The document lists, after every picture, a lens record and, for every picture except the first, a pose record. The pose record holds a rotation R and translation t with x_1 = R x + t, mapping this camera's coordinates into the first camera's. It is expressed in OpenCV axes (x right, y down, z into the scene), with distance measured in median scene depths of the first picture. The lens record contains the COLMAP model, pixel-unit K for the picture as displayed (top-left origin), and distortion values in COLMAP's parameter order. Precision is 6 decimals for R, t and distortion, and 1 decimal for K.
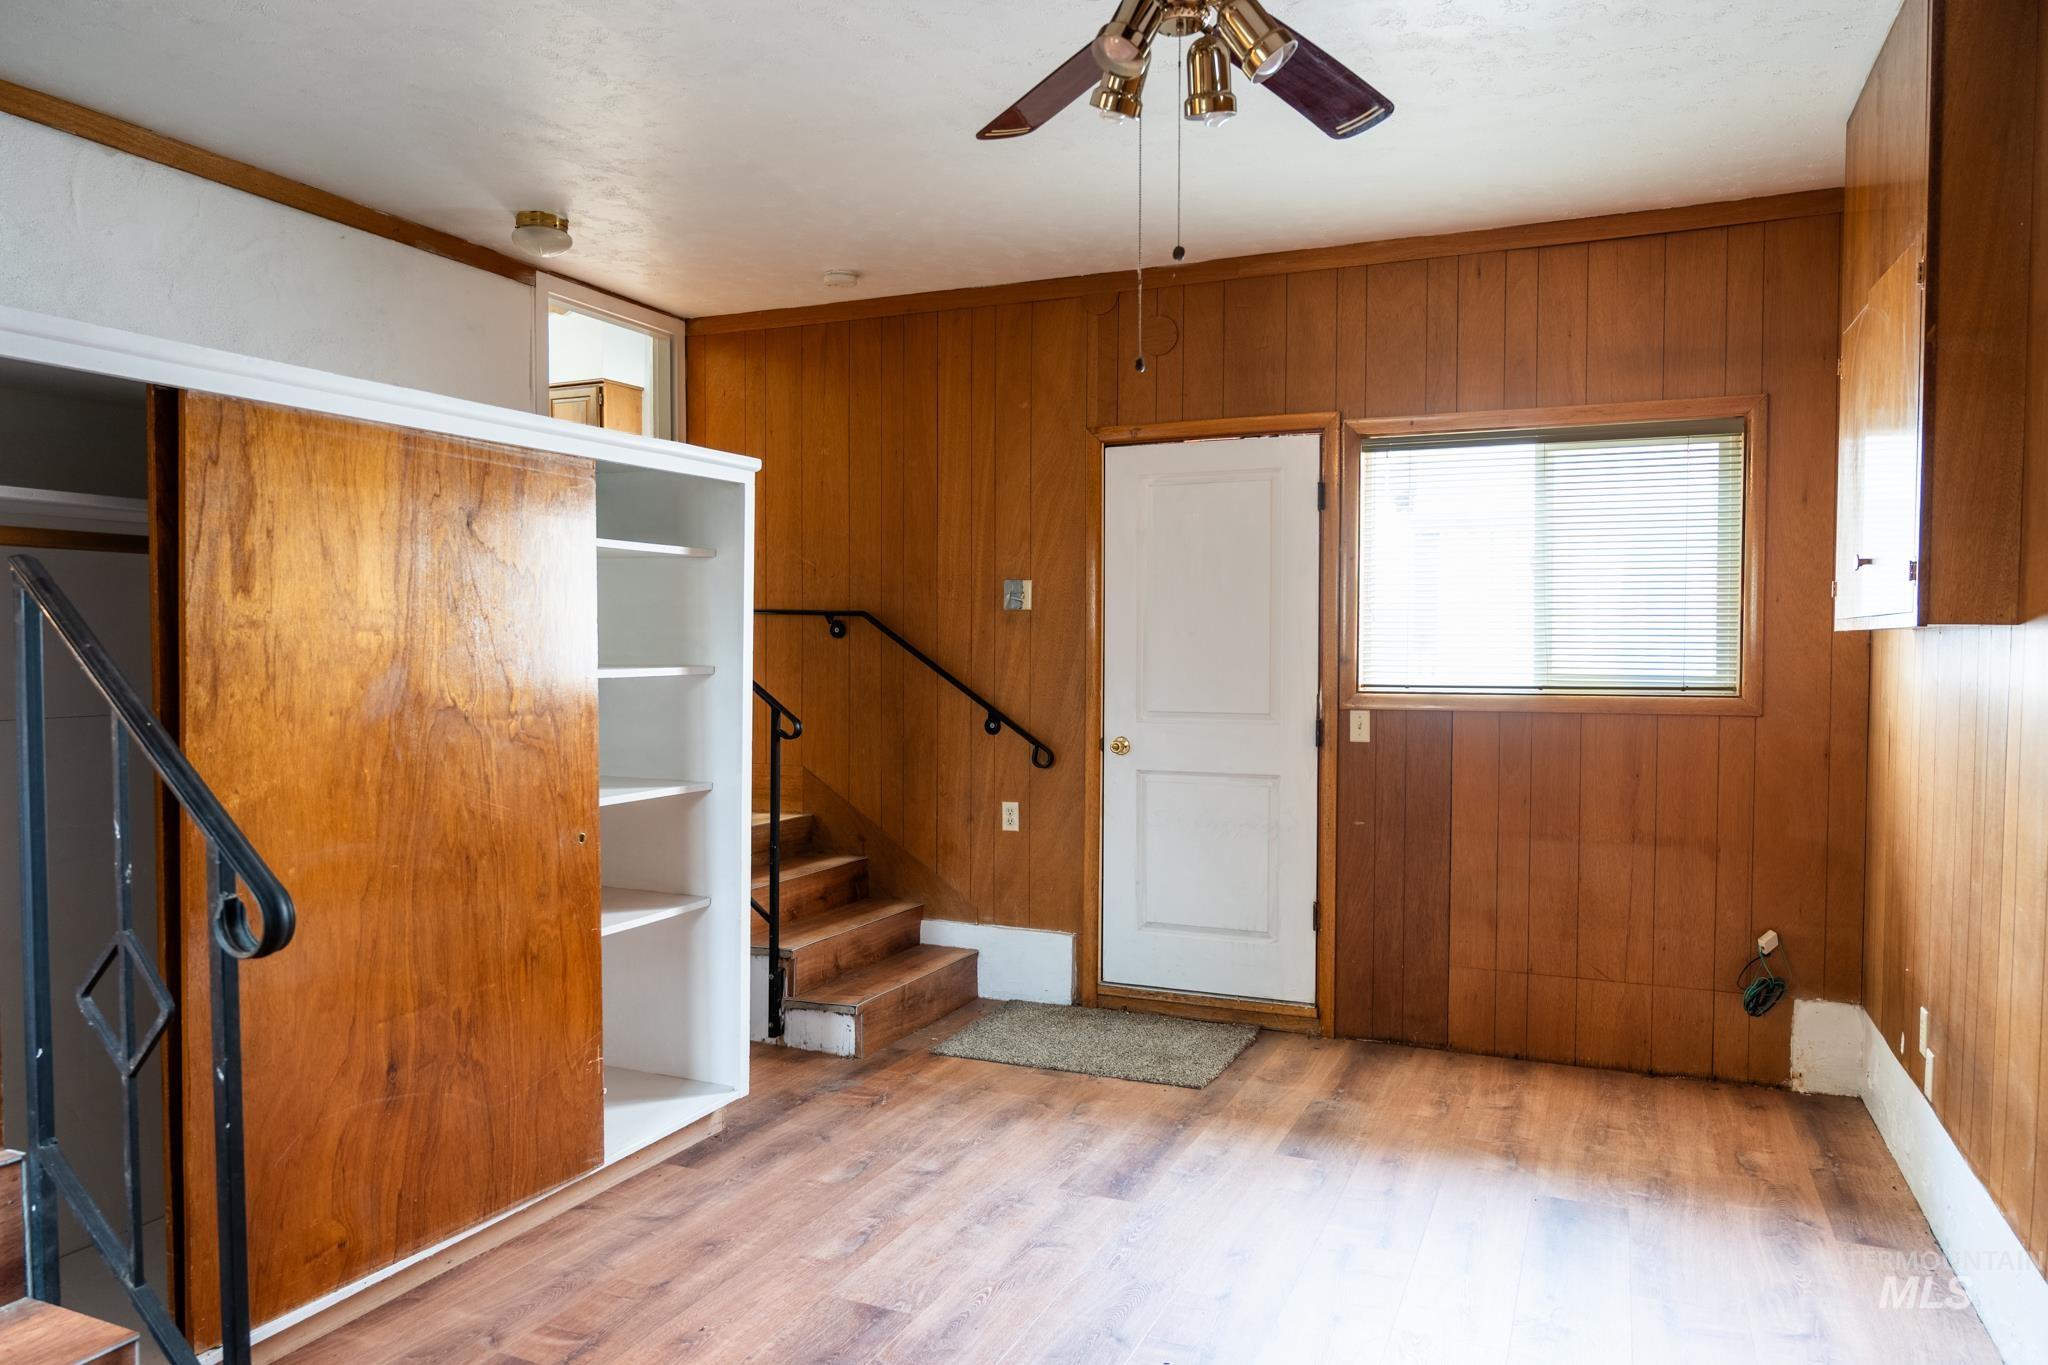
lens RADIAL K [[1354.4, 0, 1009.2], [0, 1354.4, 688.5], [0, 0, 1]] dist [-0.009228, 0.001073]
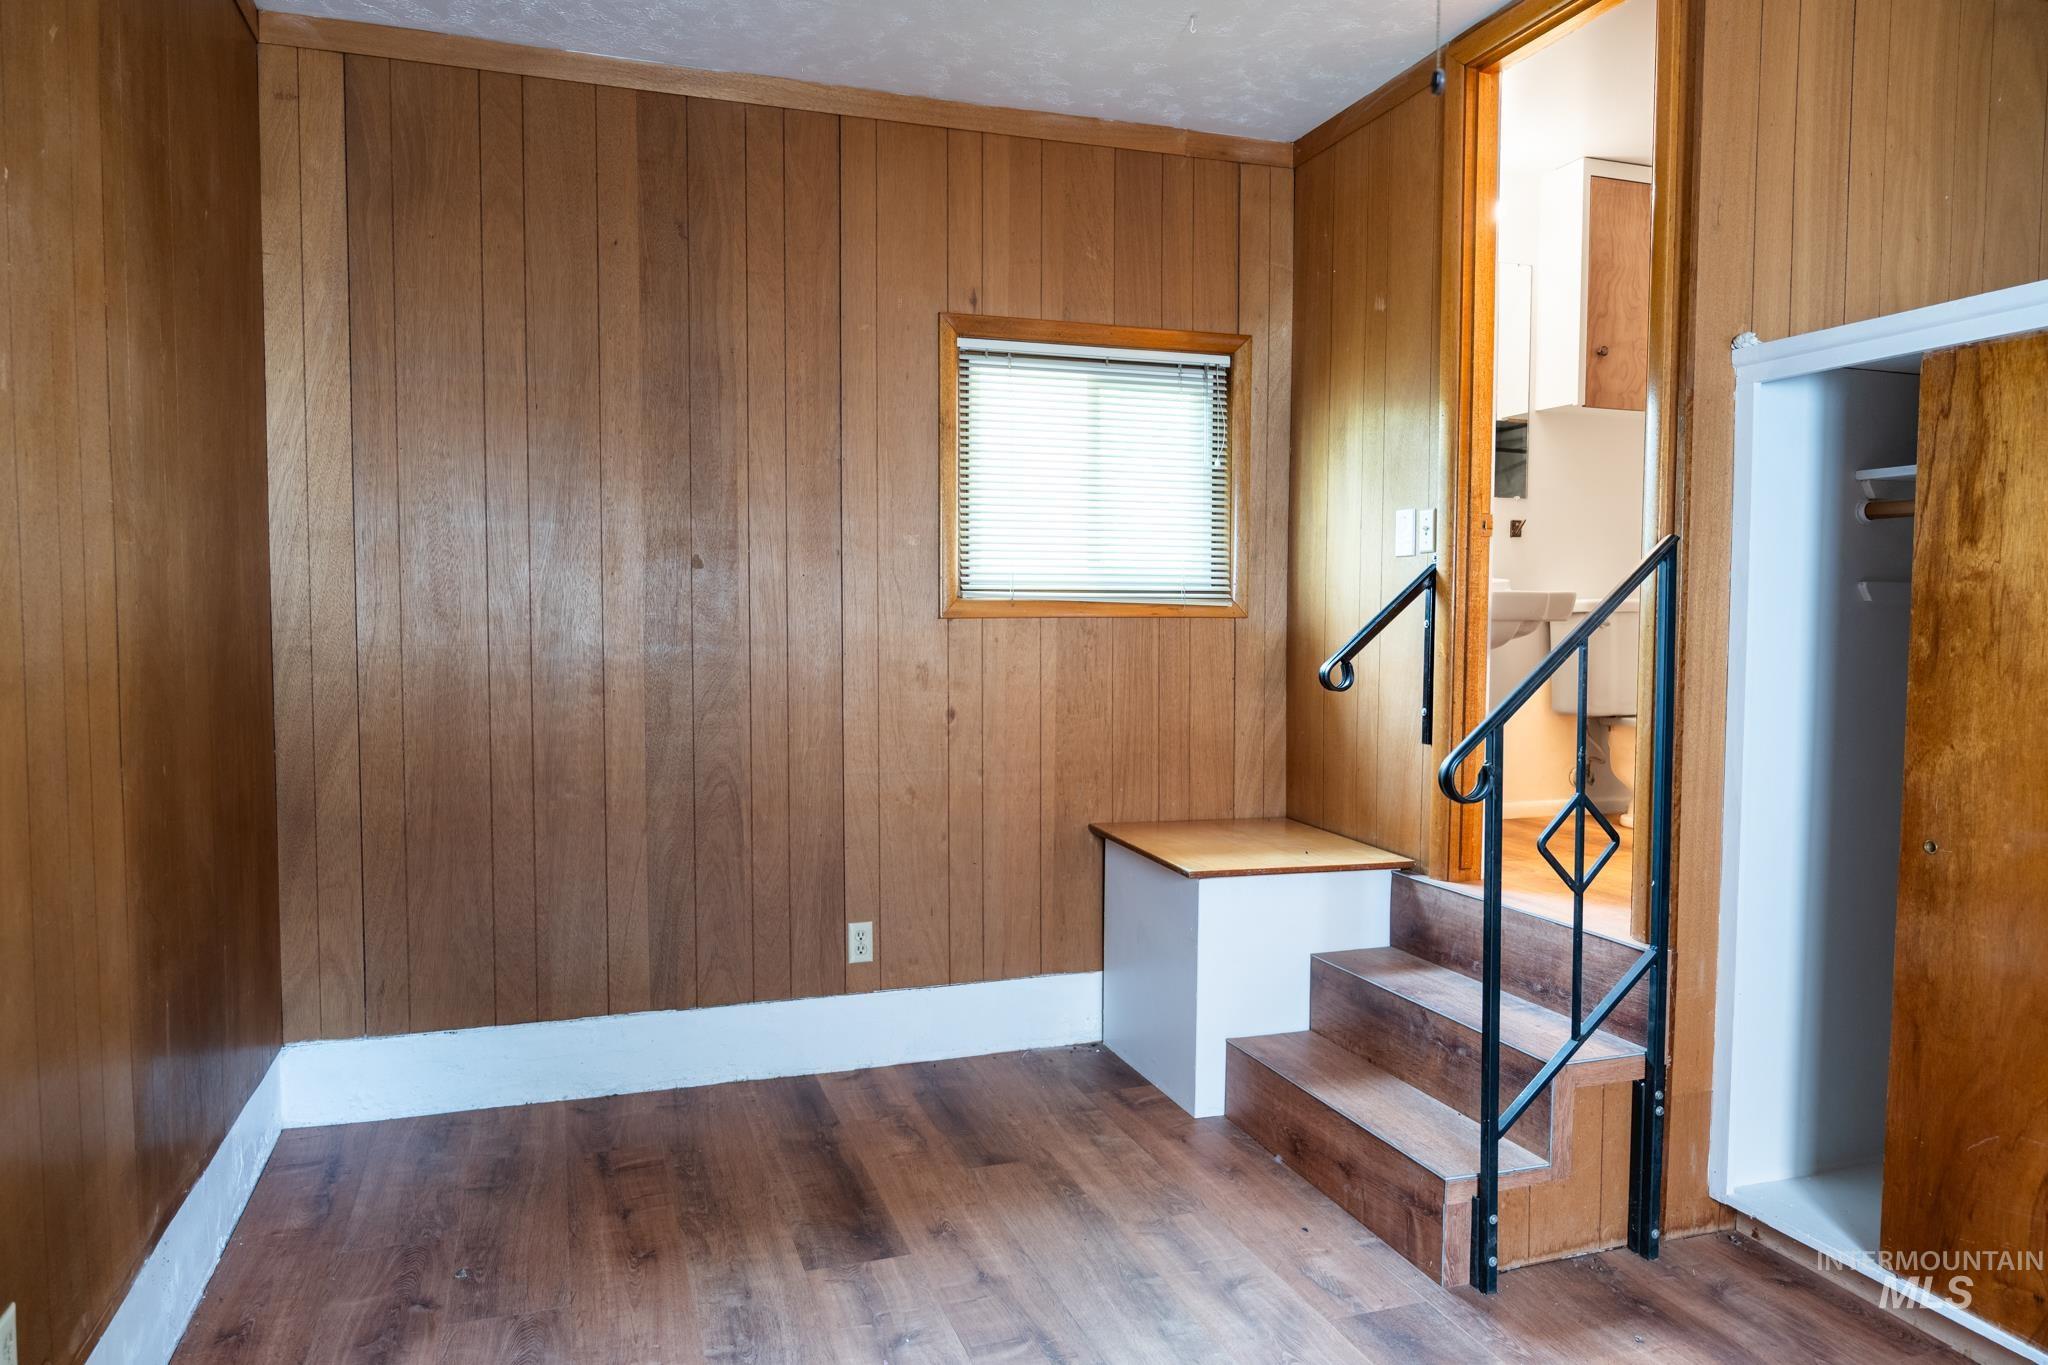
lens RADIAL K [[1354.4, 0, 1024.0], [0, 1354.4, 682.0], [0, 0, 1]] dist [-0.009228, 0.001073]
pose [[-0.726493, 0.030708, -0.686488, 0.587362], [-0.028951, 0.996746, 0.075225, -0.024653], [0.686564, 0.074525, -0.723240, 1.233573]]
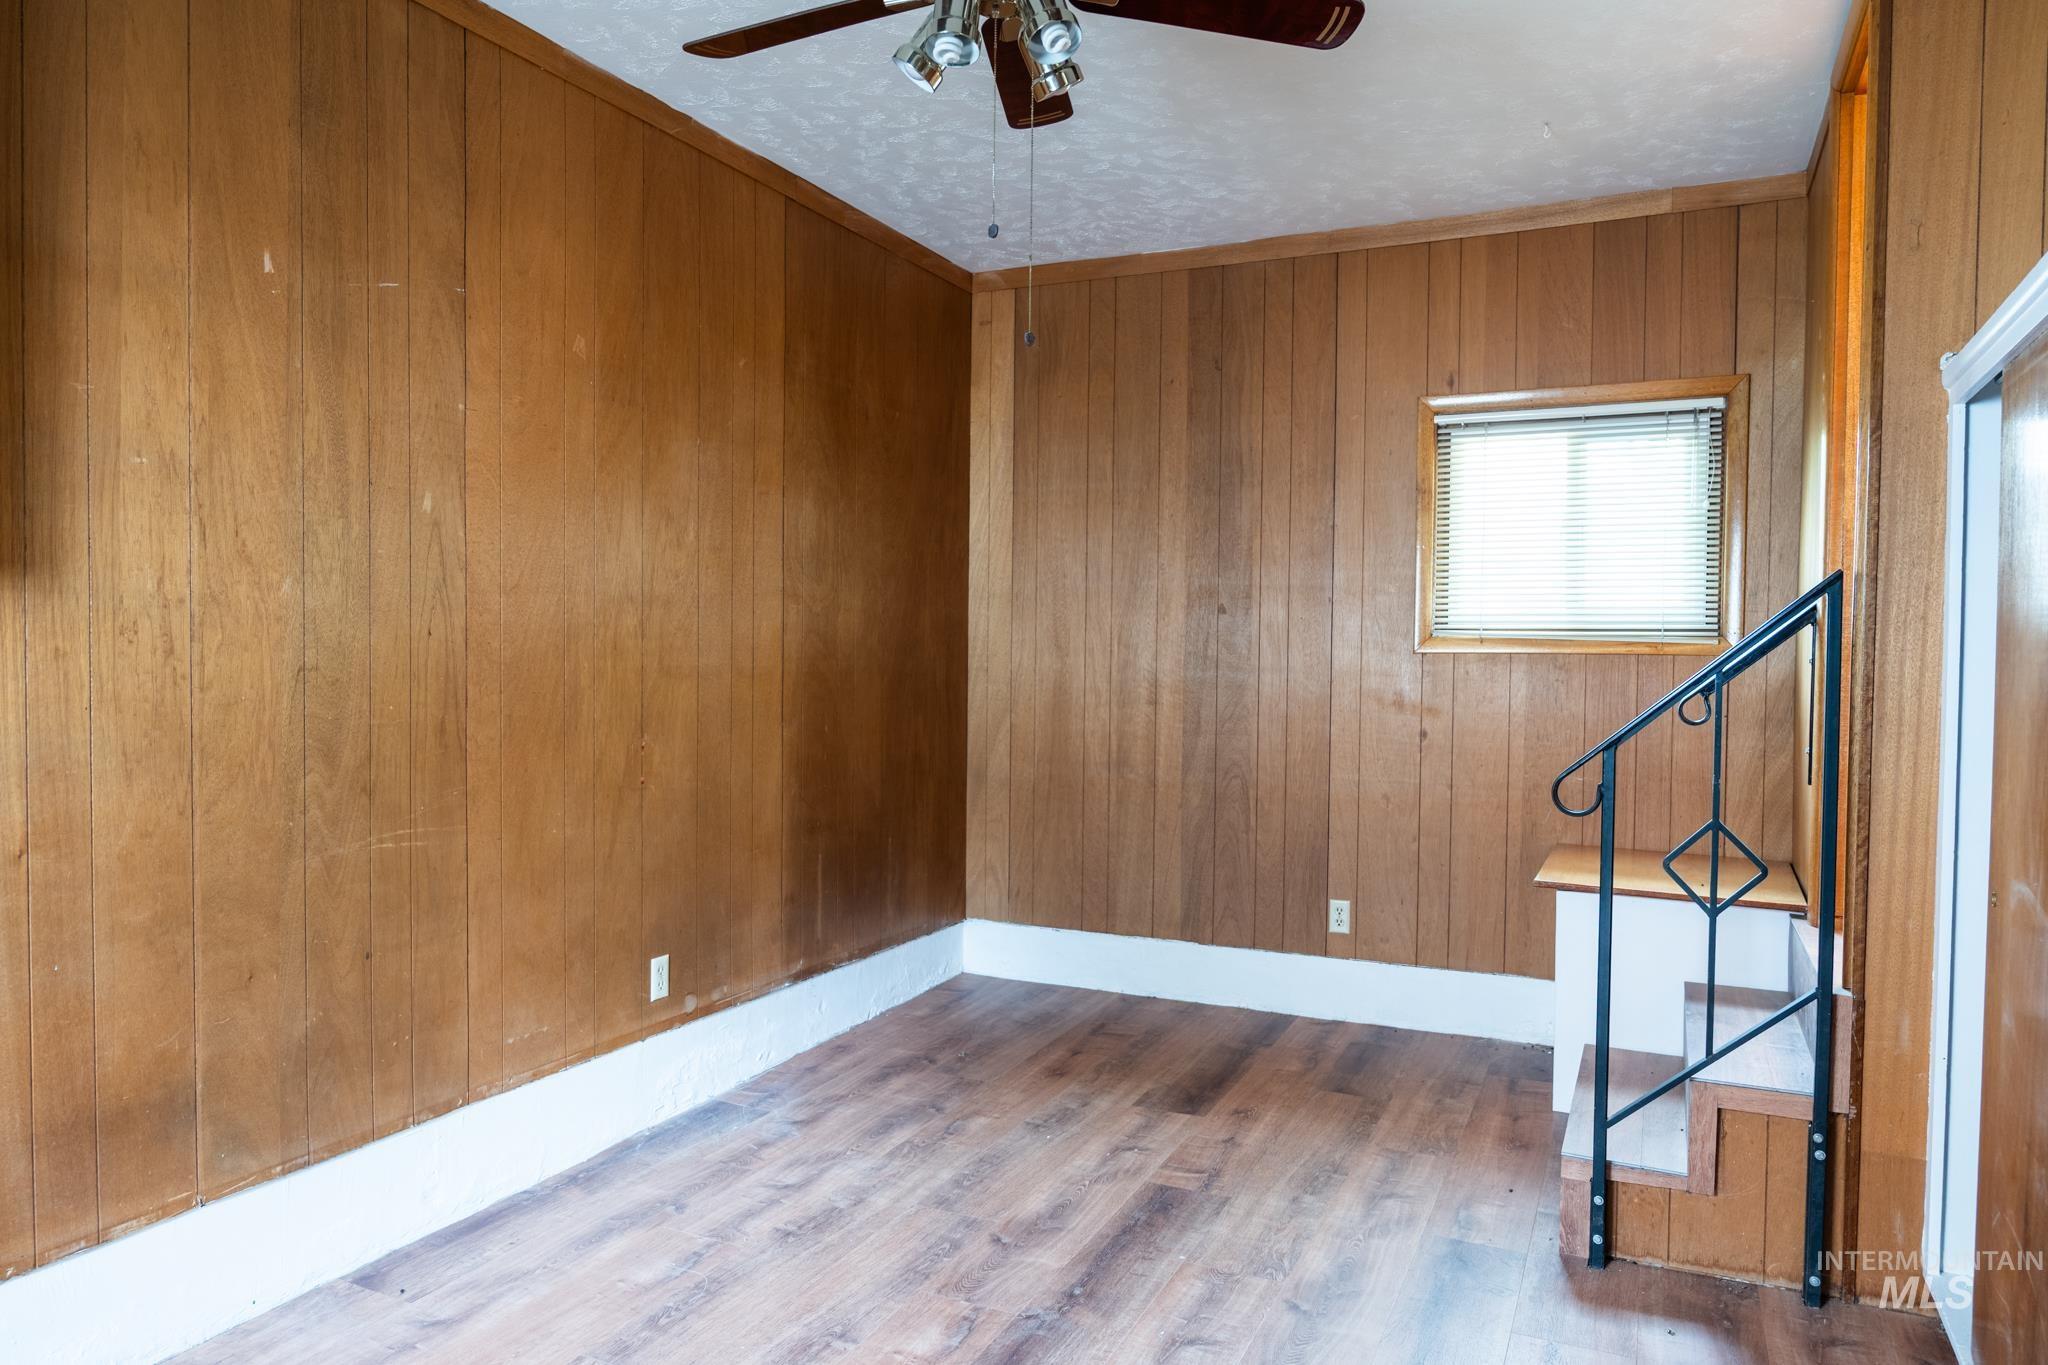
lens RADIAL K [[1354.4, 0, 1025.2], [0, 1354.4, 682.9], [0, 0, 1]] dist [-0.009228, 0.001073]
pose [[-0.999793, -0.013527, 0.015173, 0.074847], [-0.012576, 0.998051, 0.061116, -0.043883], [-0.015970, 0.060912, -0.998015, 1.903288]]
